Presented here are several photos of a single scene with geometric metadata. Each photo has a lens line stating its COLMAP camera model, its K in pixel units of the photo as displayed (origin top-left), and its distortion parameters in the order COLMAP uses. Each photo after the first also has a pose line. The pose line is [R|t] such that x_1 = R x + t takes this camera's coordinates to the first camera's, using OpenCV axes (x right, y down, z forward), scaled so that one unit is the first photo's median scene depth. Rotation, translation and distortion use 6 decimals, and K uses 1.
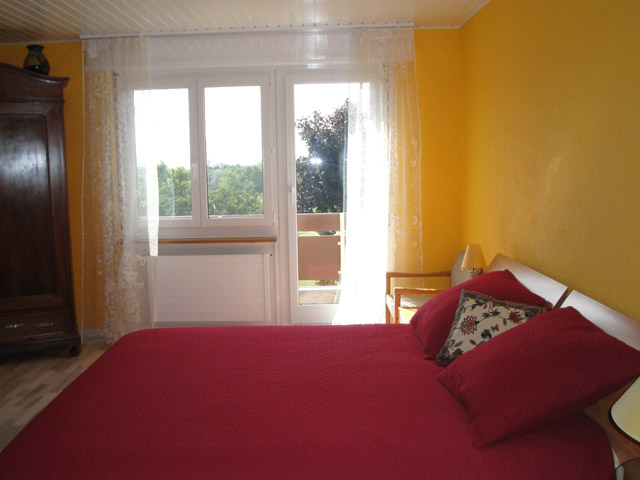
lens RADIAL K [[599.1, 0, 309.6], [0, 599.1, 237.3], [0, 0, 1]] dist [-0.186303, 0.215994]
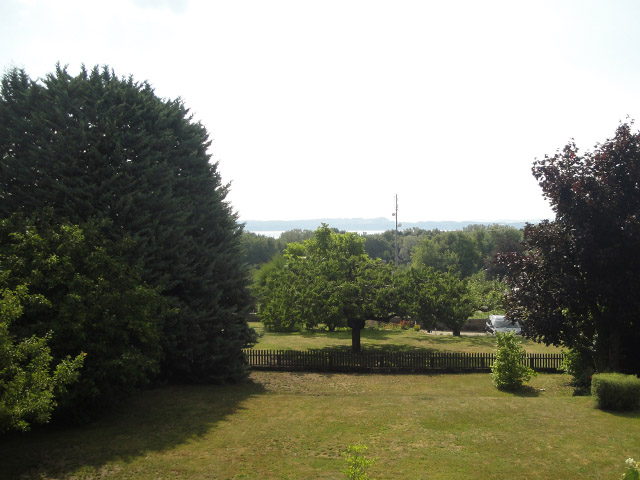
lens RADIAL K [[599.1, 0, 309.6], [0, 599.1, 237.3], [0, 0, 1]] dist [-0.186303, 0.215994]
pose [[0.947703, 0.019799, -0.318540, -1.042988], [-0.052325, 0.994208, -0.093880, -1.067845], [0.314836, 0.105638, 0.943249, 7.644355]]
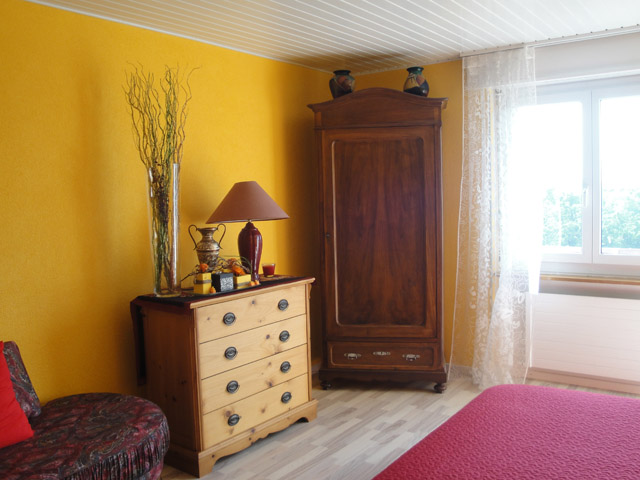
lens RADIAL K [[599.1, 0, 309.6], [0, 599.1, 237.3], [0, 0, 1]] dist [-0.186303, 0.215994]
pose [[0.804888, 0.037459, -0.592243, -0.018218], [-0.059430, 0.998077, -0.017641, -0.016728], [0.590443, 0.049396, 0.805566, 0.095014]]
